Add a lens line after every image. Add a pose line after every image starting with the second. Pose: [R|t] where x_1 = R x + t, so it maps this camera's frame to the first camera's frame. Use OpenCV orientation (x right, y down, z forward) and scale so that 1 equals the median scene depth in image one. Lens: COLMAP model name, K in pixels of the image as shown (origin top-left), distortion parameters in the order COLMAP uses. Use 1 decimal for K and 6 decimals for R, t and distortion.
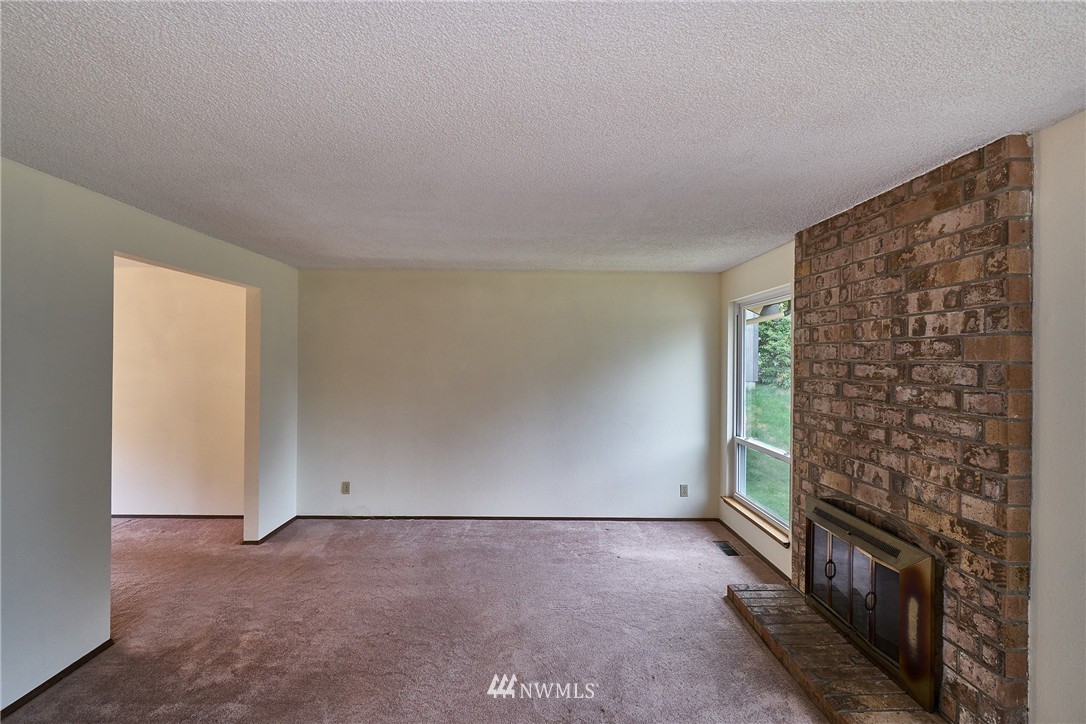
lens RADIAL K [[530.3, 0, 540.8], [0, 530.3, 358.7], [0, 0, 1]] dist [-0.001713, -0.000345]
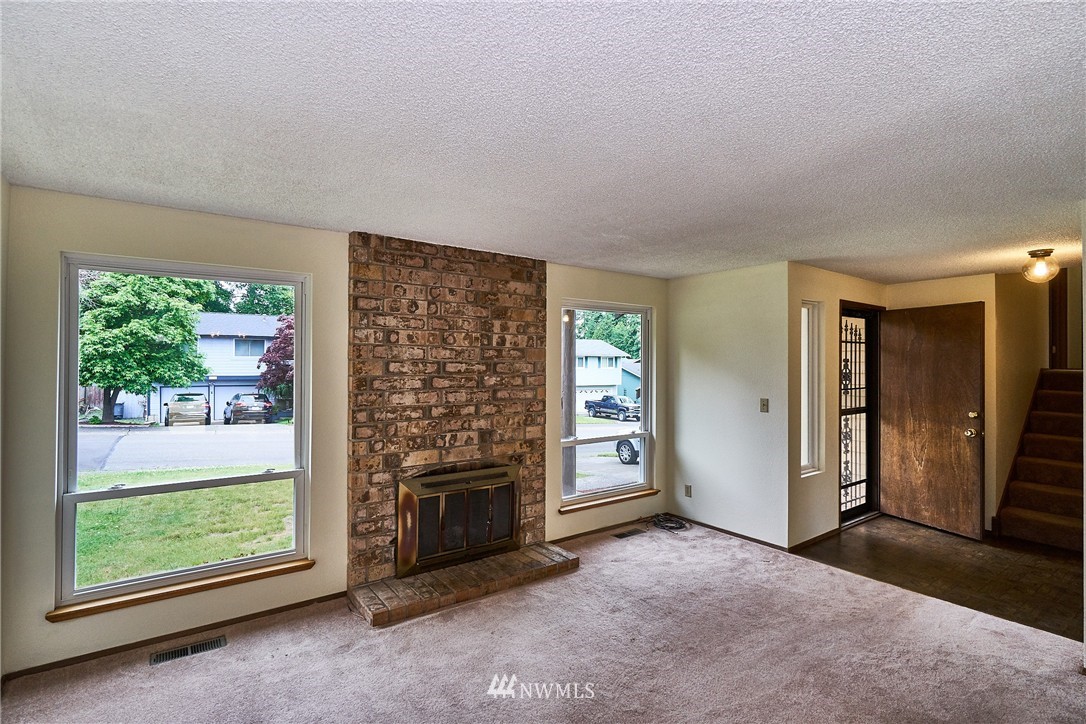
lens RADIAL K [[530.3, 0, 540.8], [0, 530.3, 358.7], [0, 0, 1]] dist [-0.001713, -0.000345]
pose [[-0.579281, -0.007360, 0.815095, -0.712537], [-0.010952, 0.999939, 0.001245, -0.005232], [-0.815055, -0.008206, -0.579326, 1.744774]]
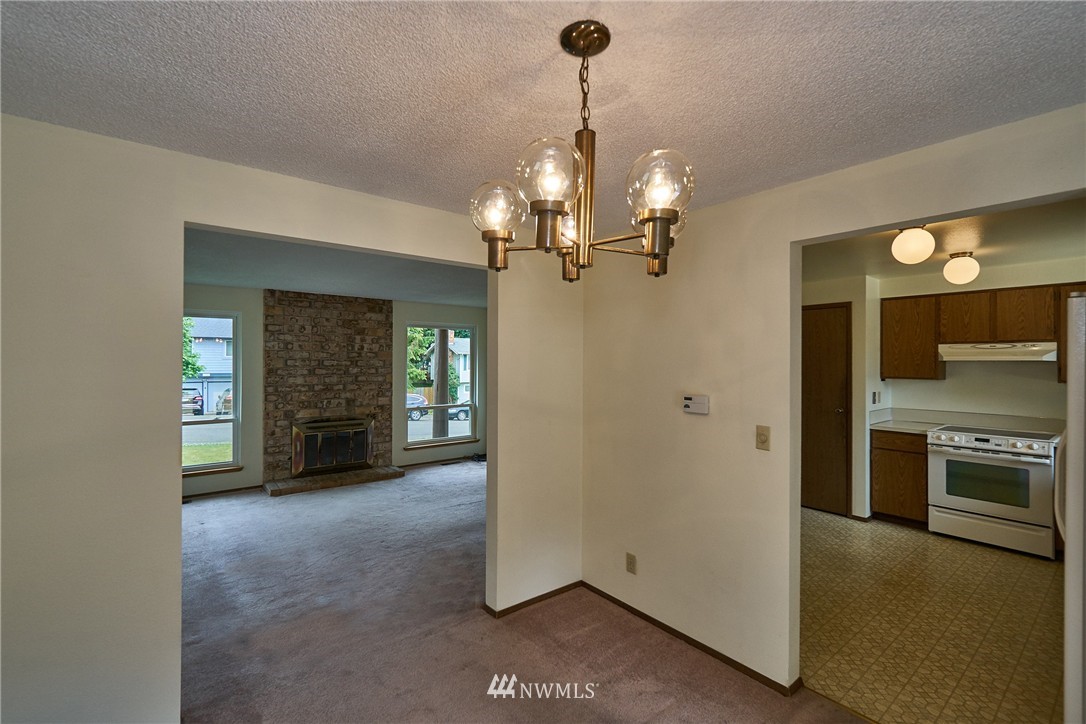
lens RADIAL K [[486.3, 0, 544.1], [0, 486.3, 359.0], [0, 0, 1]] dist [-0.000232, -0.000071]
pose [[-0.617846, -0.009019, 0.786247, -1.925547], [-0.009400, 0.999947, 0.004083, -0.015446], [-0.786243, -0.004868, -0.617899, 1.732733]]
